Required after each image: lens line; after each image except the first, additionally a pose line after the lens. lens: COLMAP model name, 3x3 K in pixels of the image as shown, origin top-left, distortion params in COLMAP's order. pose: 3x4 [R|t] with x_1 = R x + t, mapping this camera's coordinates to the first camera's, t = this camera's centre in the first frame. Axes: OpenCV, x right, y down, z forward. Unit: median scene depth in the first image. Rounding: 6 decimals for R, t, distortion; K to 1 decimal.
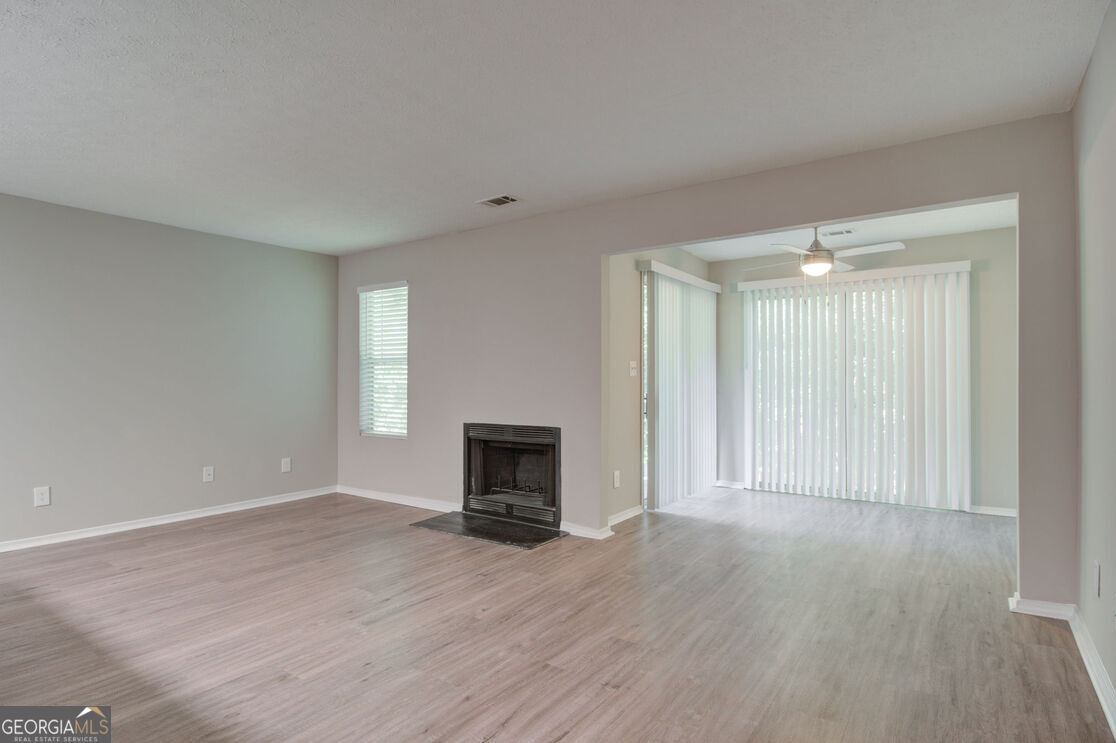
lens RADIAL K [[598.3, 0, 554.9], [0, 598.3, 364.9], [0, 0, 1]] dist [-0.008610, -0.009455]
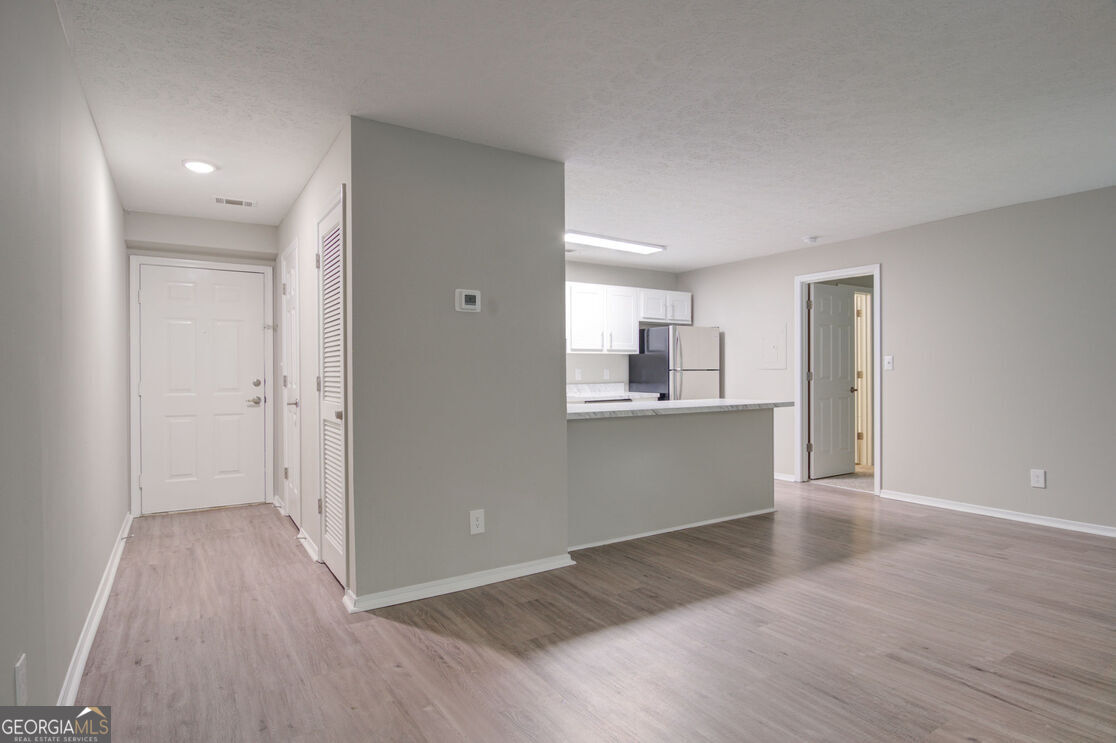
lens RADIAL K [[598.3, 0, 562.0], [0, 598.3, 379.1], [0, 0, 1]] dist [-0.008610, -0.009455]
pose [[-0.378577, 0.014718, -0.925453, 0.506921], [0.026755, 0.999630, 0.004953, 0.017522], [0.925183, -0.022885, -0.378831, 0.708803]]
